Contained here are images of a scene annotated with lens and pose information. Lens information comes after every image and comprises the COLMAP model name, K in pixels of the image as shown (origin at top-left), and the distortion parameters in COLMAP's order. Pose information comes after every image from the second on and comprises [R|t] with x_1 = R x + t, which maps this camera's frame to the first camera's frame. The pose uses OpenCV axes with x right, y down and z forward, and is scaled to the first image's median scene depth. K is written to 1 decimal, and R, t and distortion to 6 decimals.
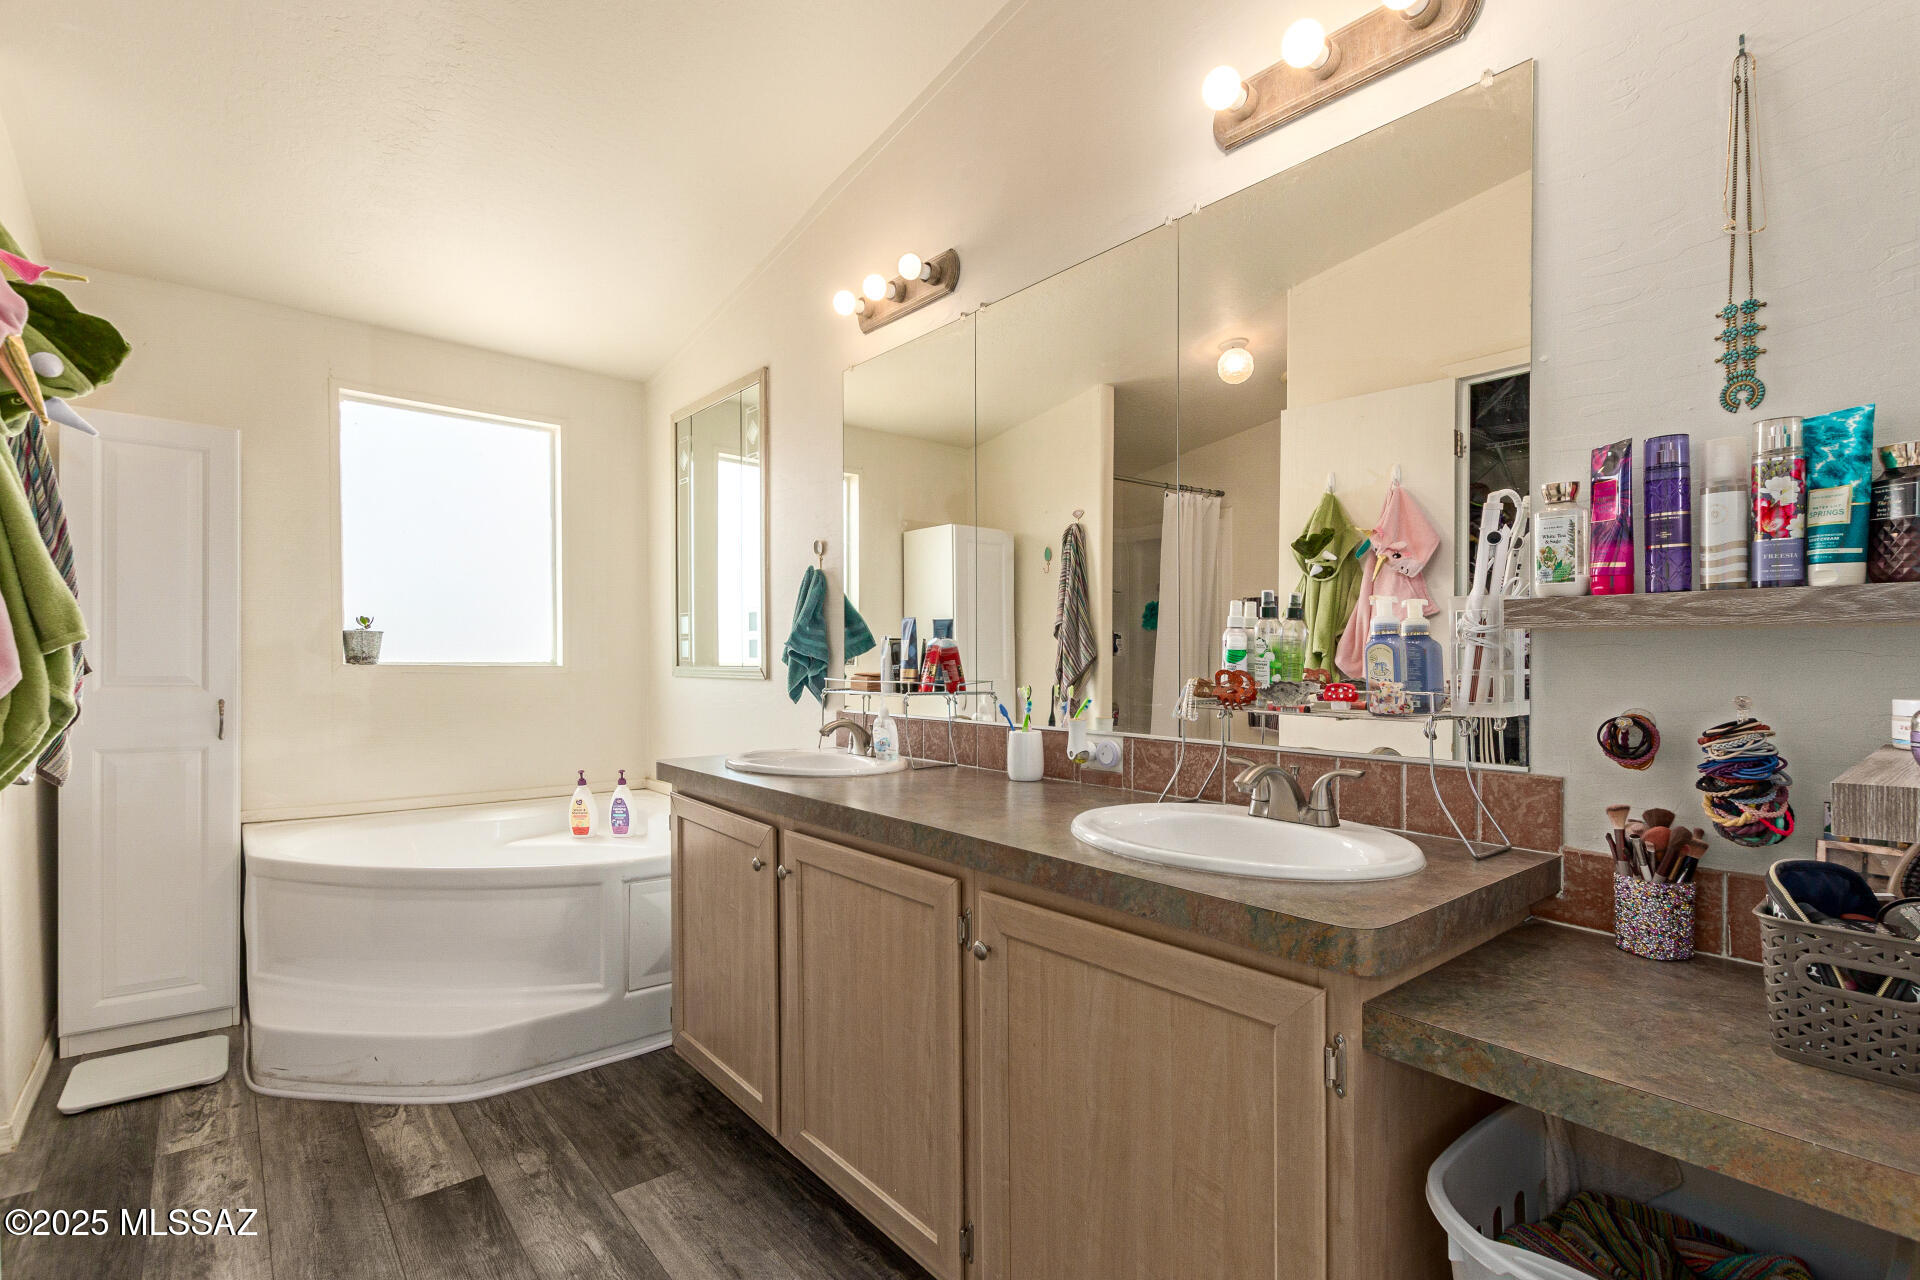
lens RADIAL K [[885.2, 0, 964.8], [0, 885.2, 686.1], [0, 0, 1]] dist [0.000110, -0.000141]
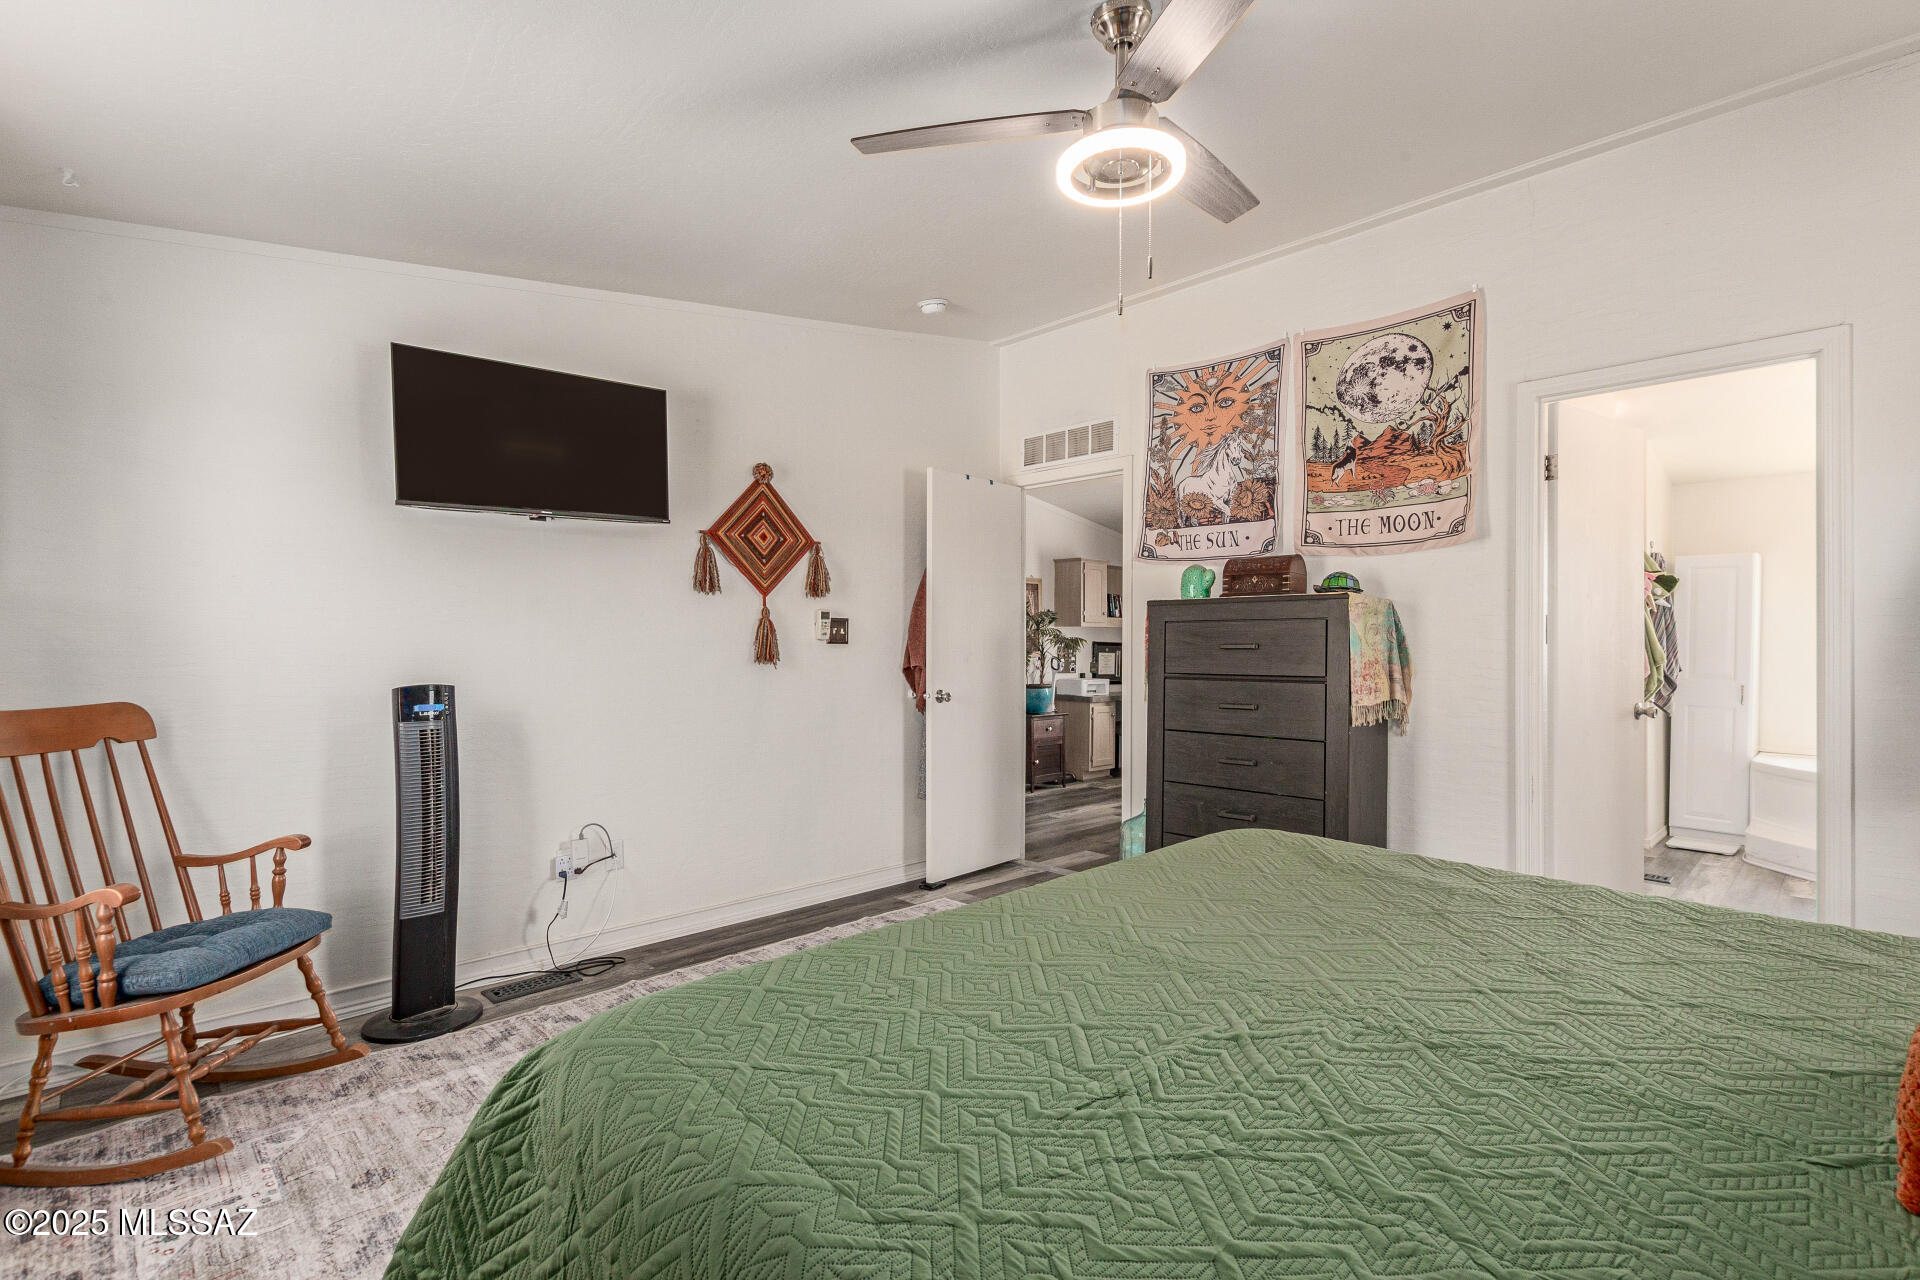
lens RADIAL K [[882.3, 0, 960.0], [0, 882.3, 640.0], [0, 0, 1]] dist [0.000726, 0.000231]
pose [[0.057547, -0.002116, -0.998341, 0.900113], [-0.034928, 0.999381, -0.004132, -0.014384], [0.997732, 0.035108, 0.057438, -0.766885]]
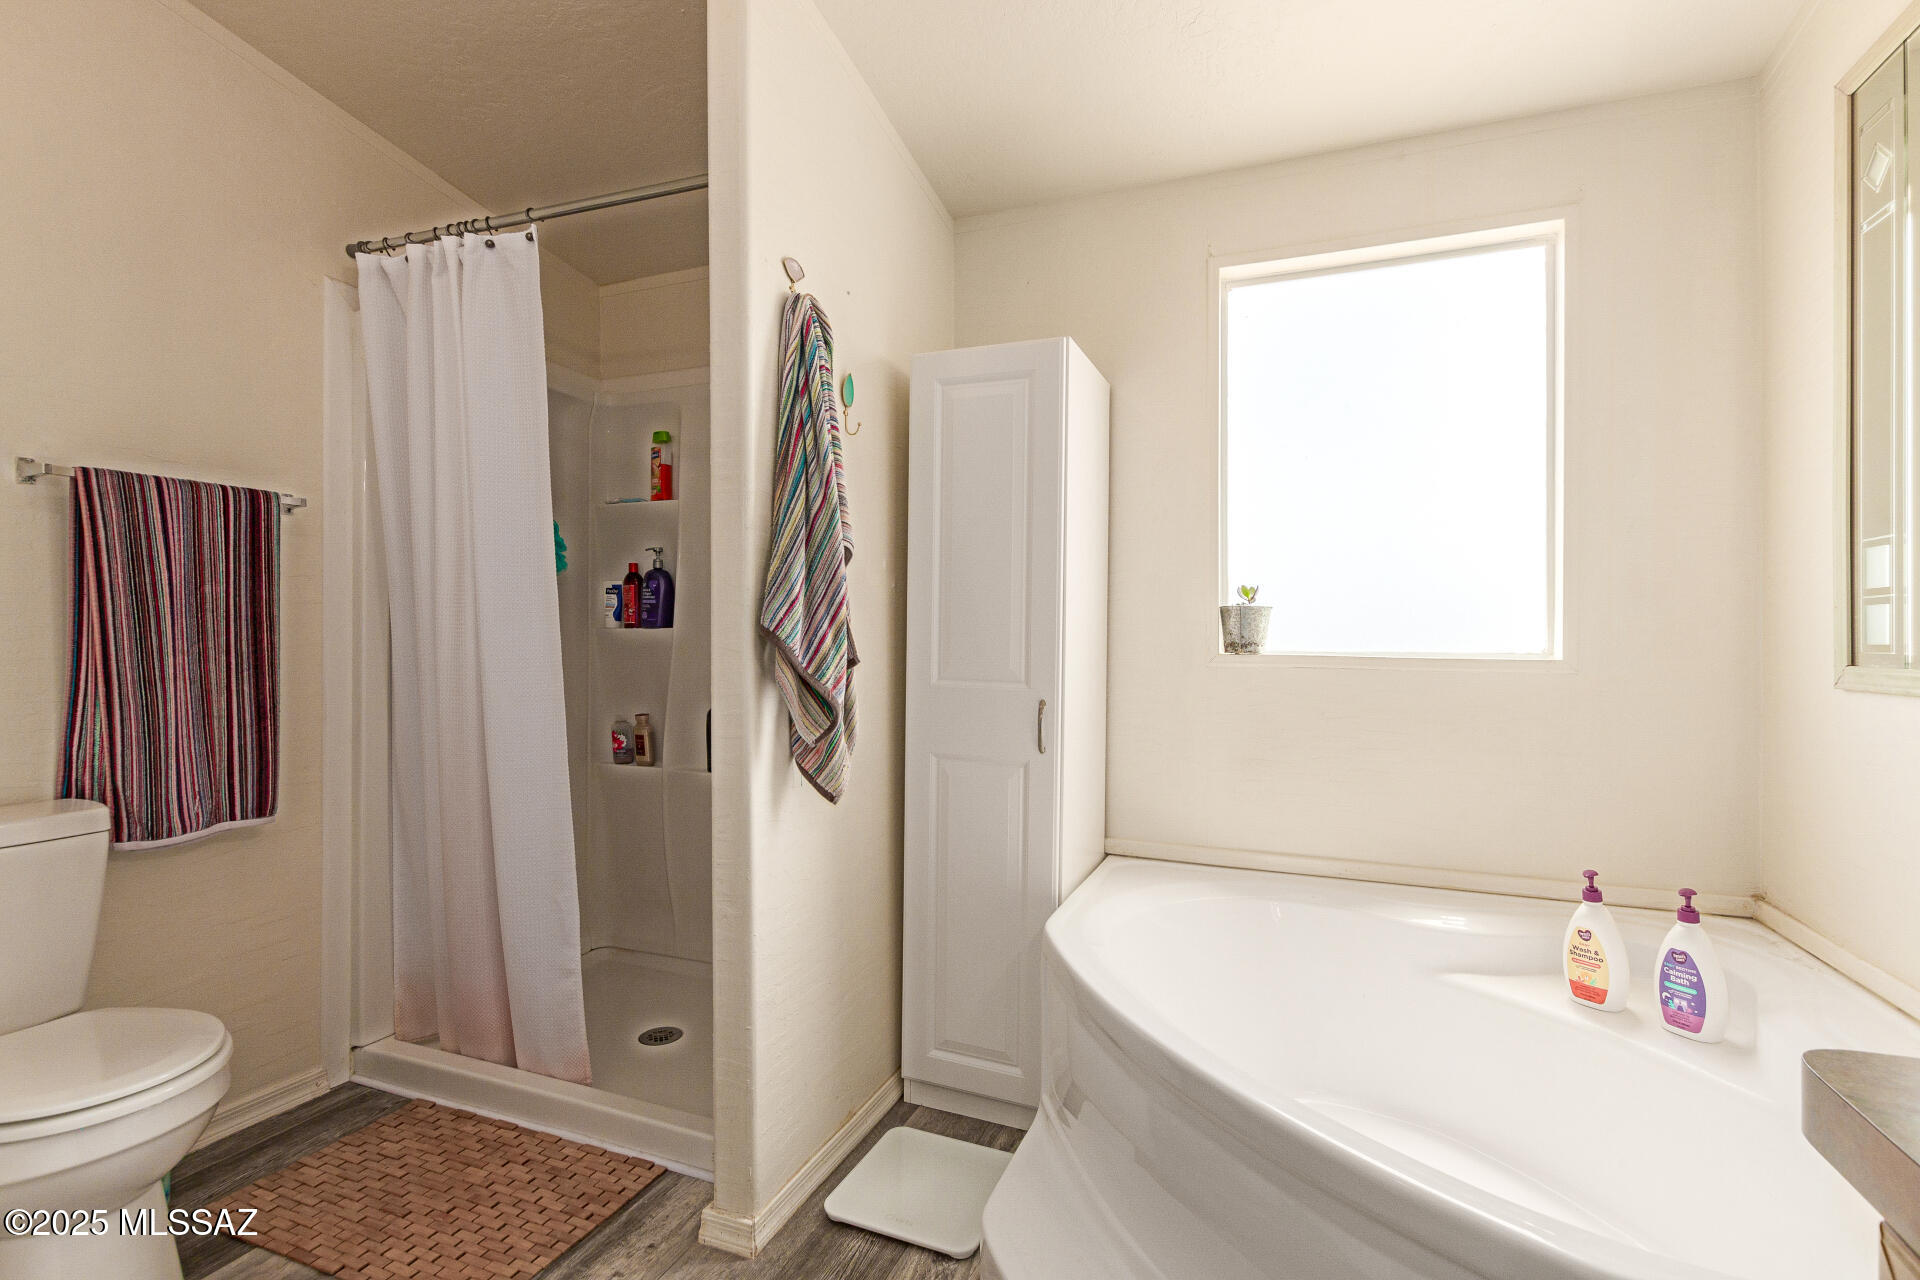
lens RADIAL K [[879.1, 0, 960.0], [0, 879.1, 640.0], [0, 0, 1]] dist [-0.009939, 0.000407]
pose [[0.483341, -0.002167, -0.875429, -0.183476], [-0.032418, 0.999267, -0.020372, -0.014231], [0.874832, 0.038226, 0.482916, 0.471610]]
